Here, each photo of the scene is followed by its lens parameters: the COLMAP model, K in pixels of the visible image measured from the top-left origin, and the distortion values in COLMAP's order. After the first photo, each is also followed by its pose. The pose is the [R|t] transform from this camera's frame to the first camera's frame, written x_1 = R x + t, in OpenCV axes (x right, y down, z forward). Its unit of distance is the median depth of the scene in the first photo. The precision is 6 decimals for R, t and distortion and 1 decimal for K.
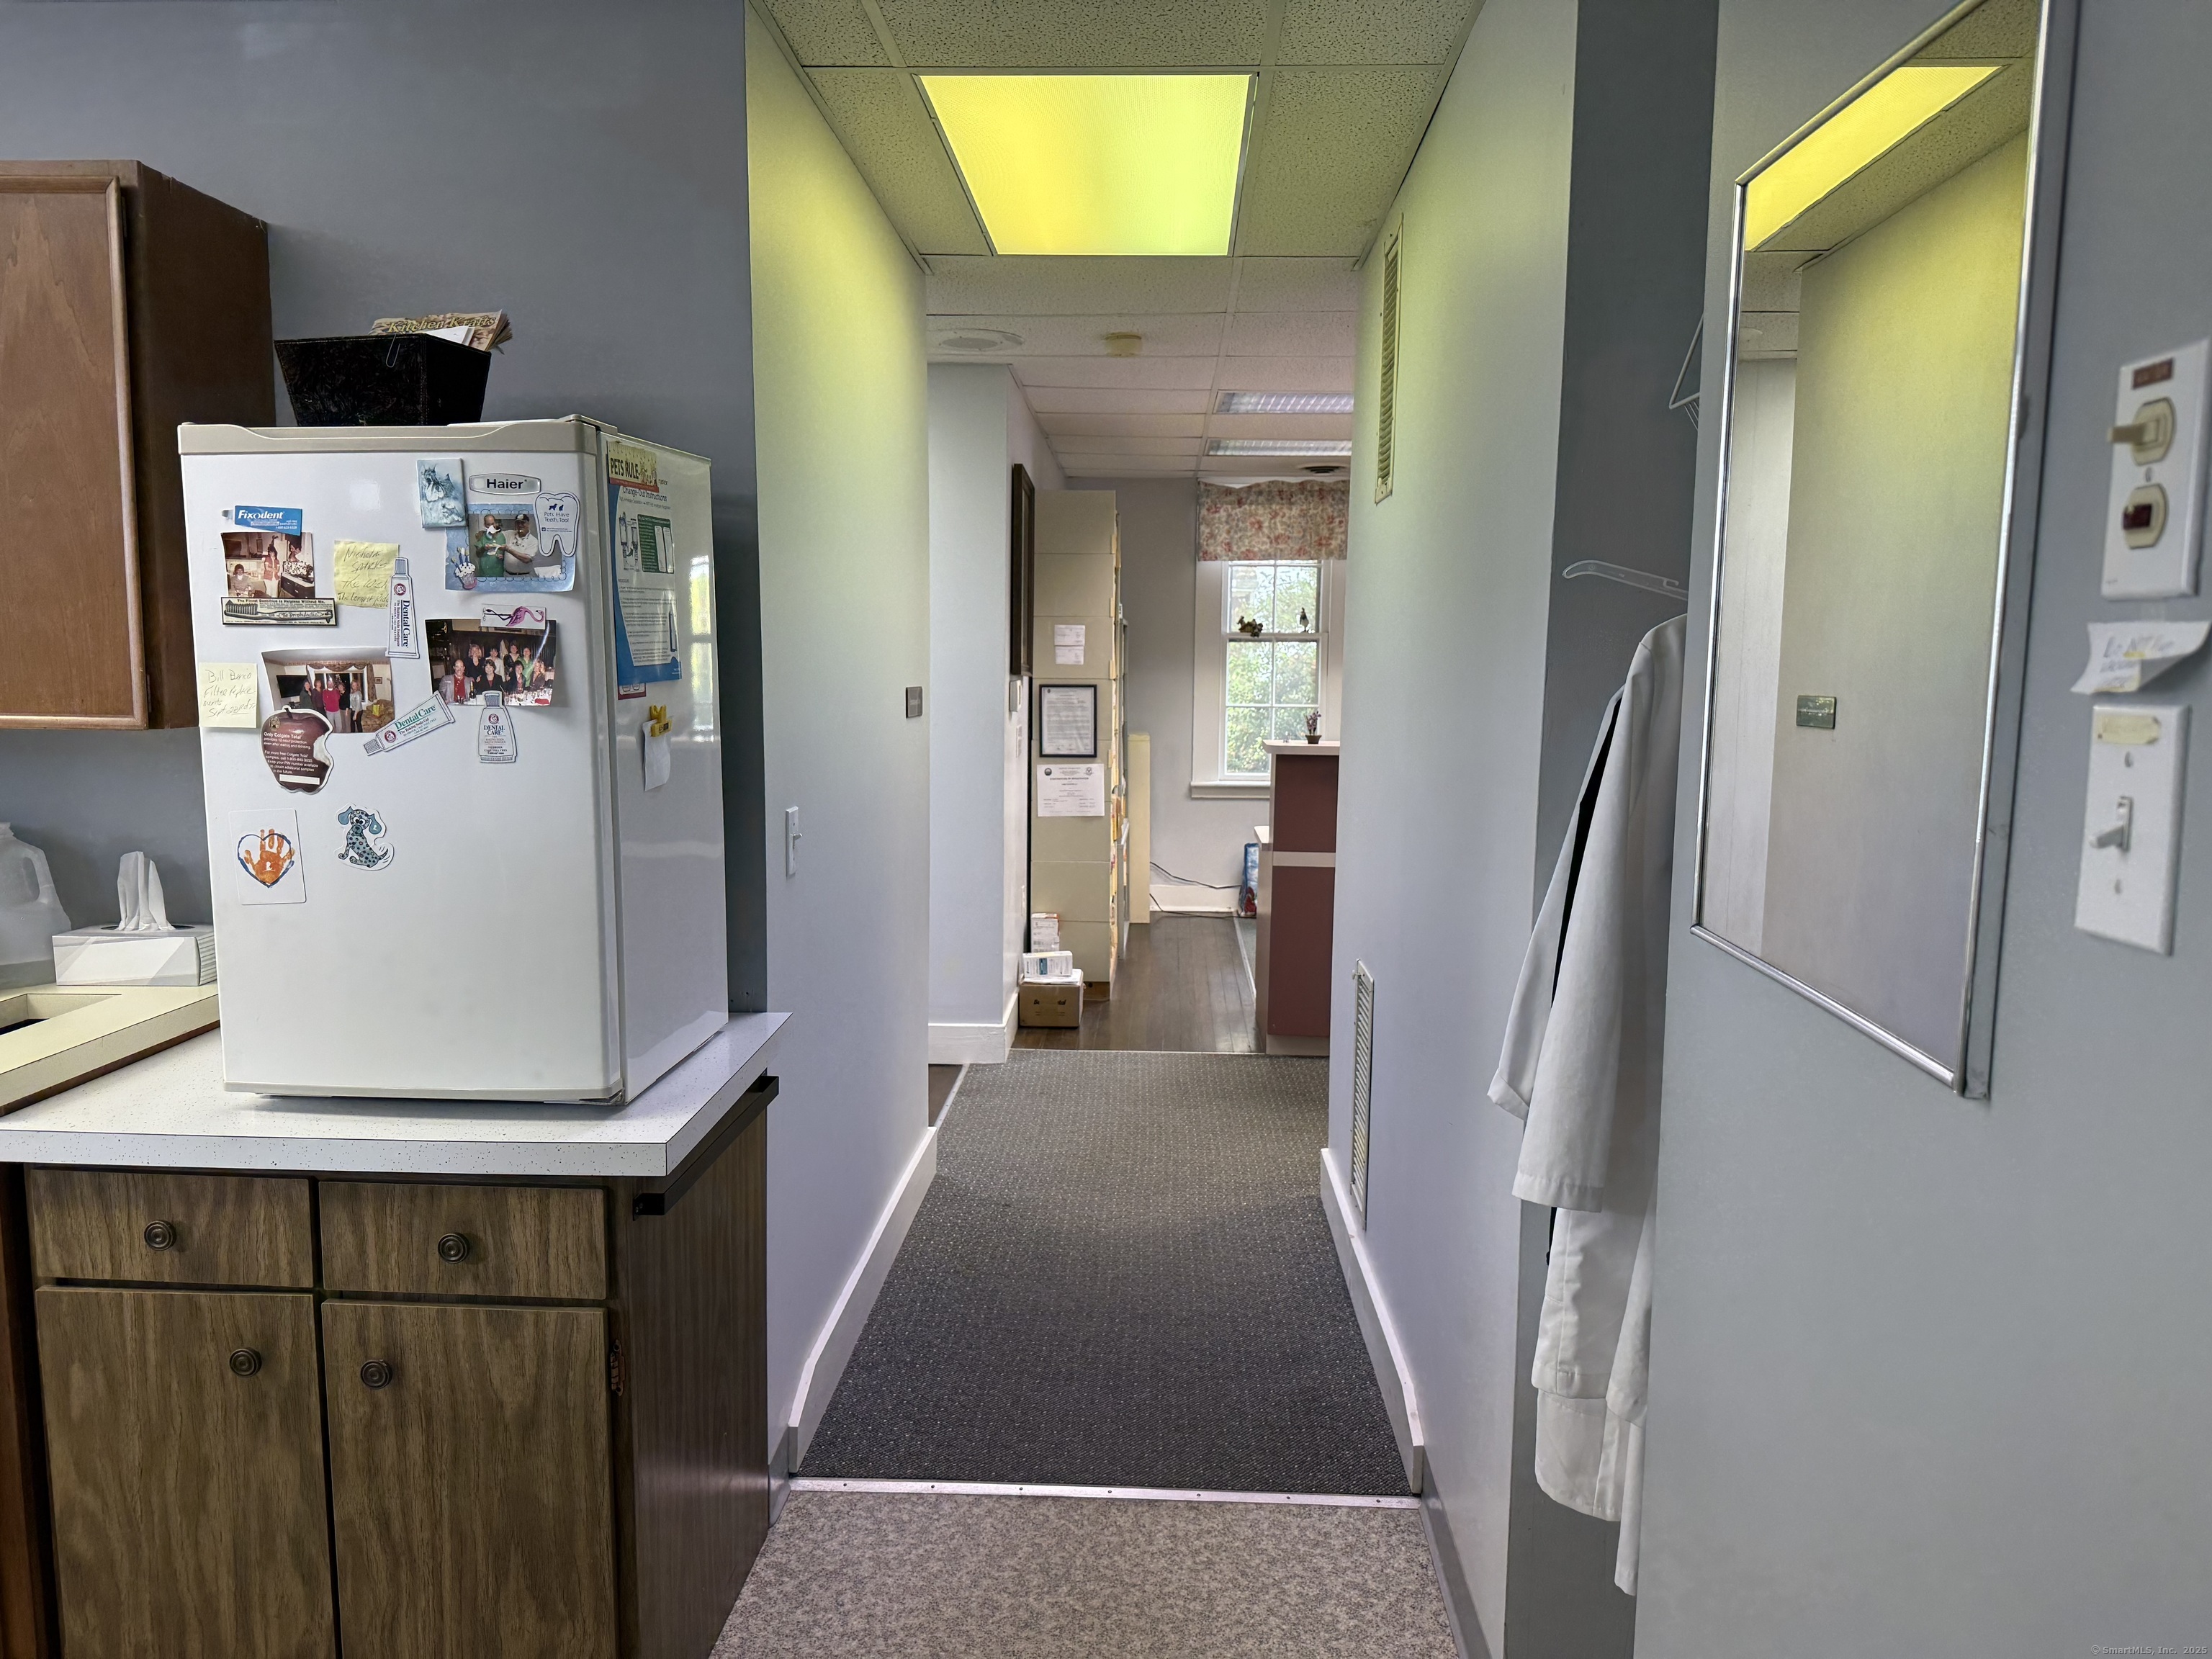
lens RADIAL K [[1571.4, 0, 1111.6], [0, 1571.4, 831.3], [0, 0, 1]] dist [0.006297, -0.009788]
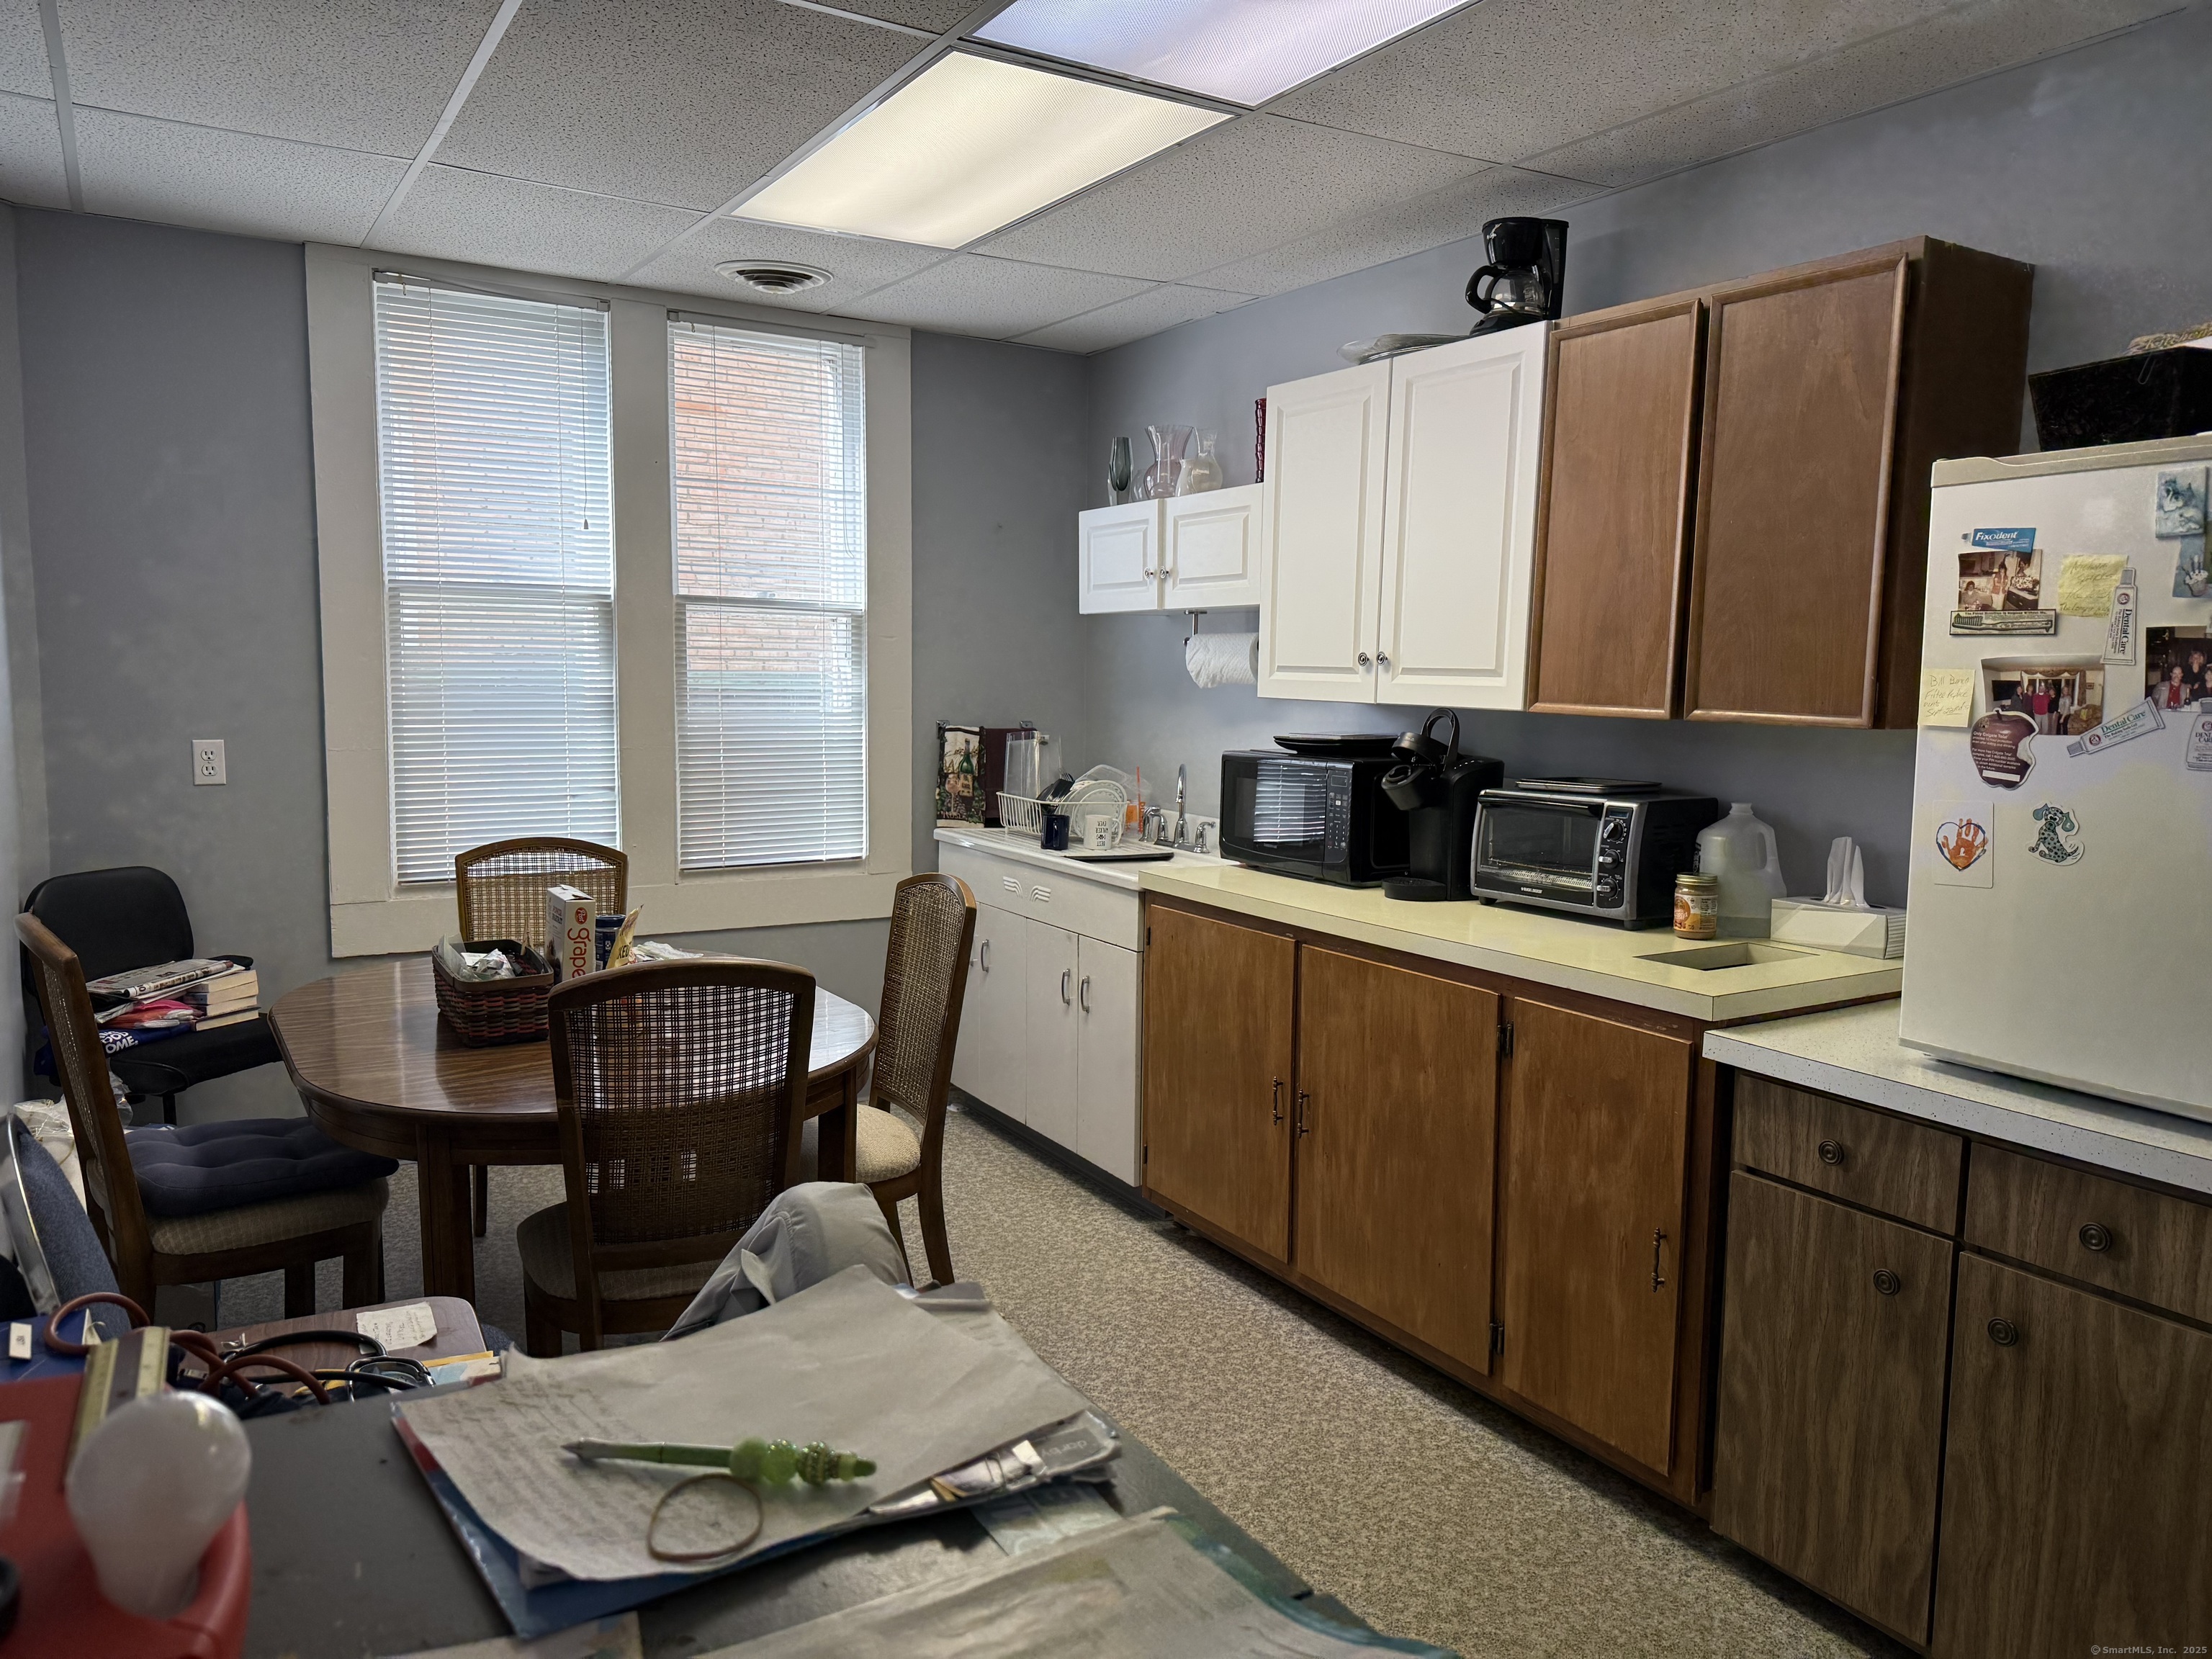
lens RADIAL K [[1571.4, 0, 1111.6], [0, 1571.4, 831.3], [0, 0, 1]] dist [0.006297, -0.009788]
pose [[0.549425, 0.091716, -0.830494, 0.055367], [-0.107163, 0.993483, 0.038820, 0.029272], [0.828642, 0.067670, 0.555673, -0.116942]]
